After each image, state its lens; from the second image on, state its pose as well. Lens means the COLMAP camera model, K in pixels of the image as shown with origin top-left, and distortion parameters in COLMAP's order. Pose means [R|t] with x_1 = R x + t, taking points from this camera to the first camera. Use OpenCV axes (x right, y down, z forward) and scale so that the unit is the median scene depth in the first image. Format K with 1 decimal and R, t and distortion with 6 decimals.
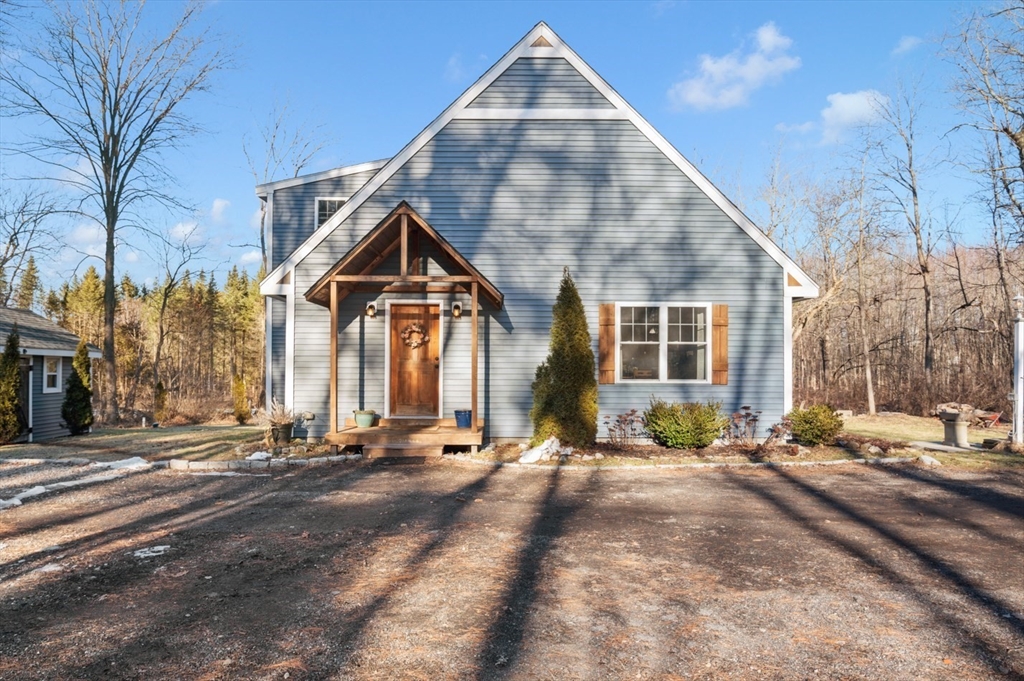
lens RADIAL K [[592.5, 0, 511.9], [0, 592.5, 364.7], [0, 0, 1]] dist [-0.026797, -0.000453]
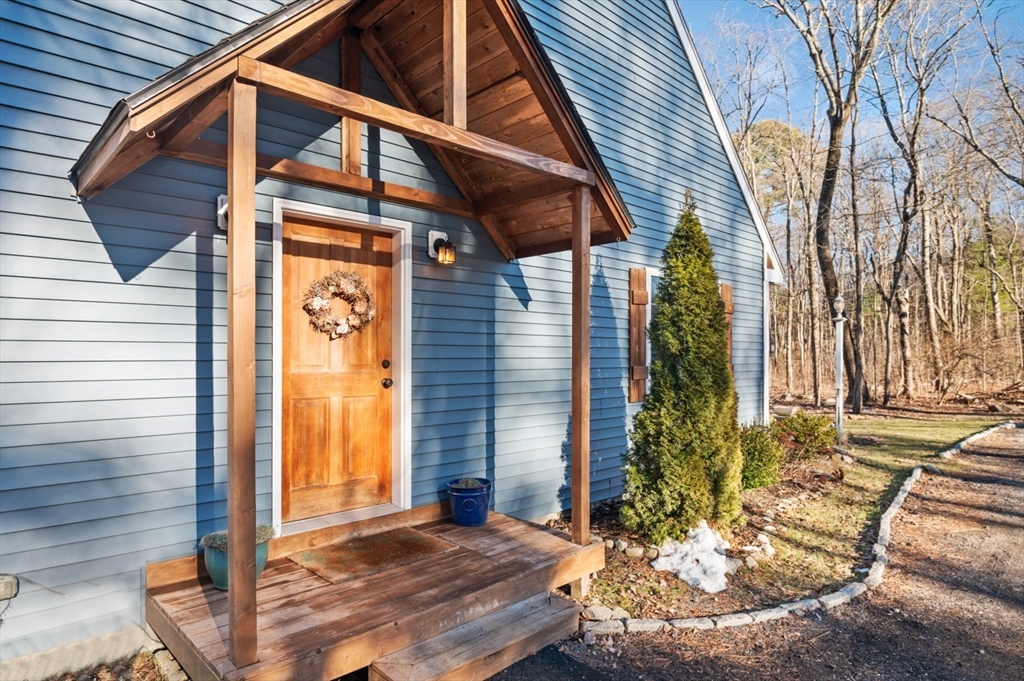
lens RADIAL K [[592.5, 0, 511.9], [0, 592.5, 364.7], [0, 0, 1]] dist [-0.026797, -0.000453]
pose [[0.723219, -0.016490, 0.690422, -0.351642], [-0.001869, 0.999664, 0.025834, -0.021162], [-0.690616, -0.019974, 0.722946, 0.653552]]
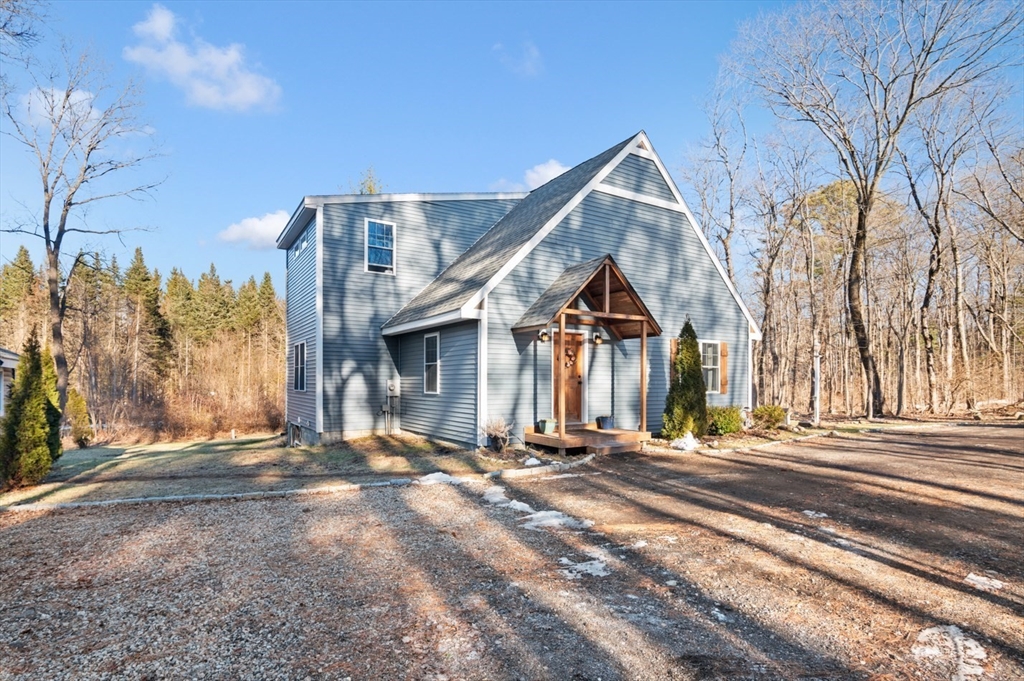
lens RADIAL K [[520.6, 0, 508.4], [0, 520.6, 381.3], [0, 0, 1]] dist [-0.026705, -0.000425]
pose [[0.851153, -0.002528, 0.524911, -0.853177], [-0.003248, 0.999944, 0.010082, -0.010813], [-0.524907, -0.010287, 0.851097, 0.133785]]
